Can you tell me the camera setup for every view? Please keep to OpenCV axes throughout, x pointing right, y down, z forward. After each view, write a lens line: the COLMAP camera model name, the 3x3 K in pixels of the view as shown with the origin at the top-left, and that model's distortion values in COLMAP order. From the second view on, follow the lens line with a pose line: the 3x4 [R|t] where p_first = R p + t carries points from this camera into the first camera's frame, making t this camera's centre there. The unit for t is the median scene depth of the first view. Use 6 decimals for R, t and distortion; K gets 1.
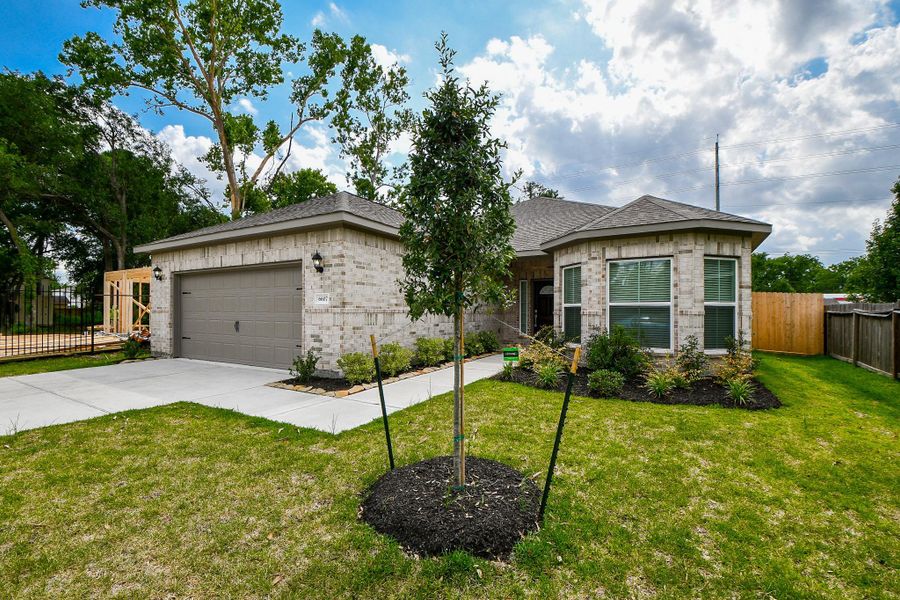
lens RADIAL K [[401.0, 0, 444.6], [0, 401.0, 309.1], [0, 0, 1]] dist [0.009140, -0.020664]
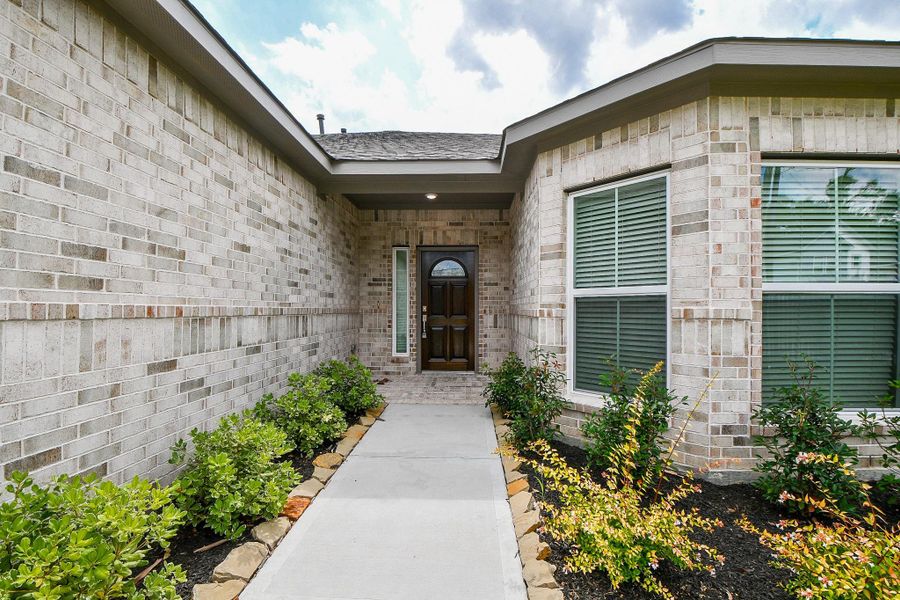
lens RADIAL K [[400.7, 0, 461.7], [0, 400.7, 308.5], [0, 0, 1]] dist [0.000042, -0.017109]
pose [[0.870906, -0.002132, 0.491445, 0.006765], [-0.000037, 0.999990, 0.004405, 0.001137], [-0.491450, -0.003855, 0.870897, 0.240713]]
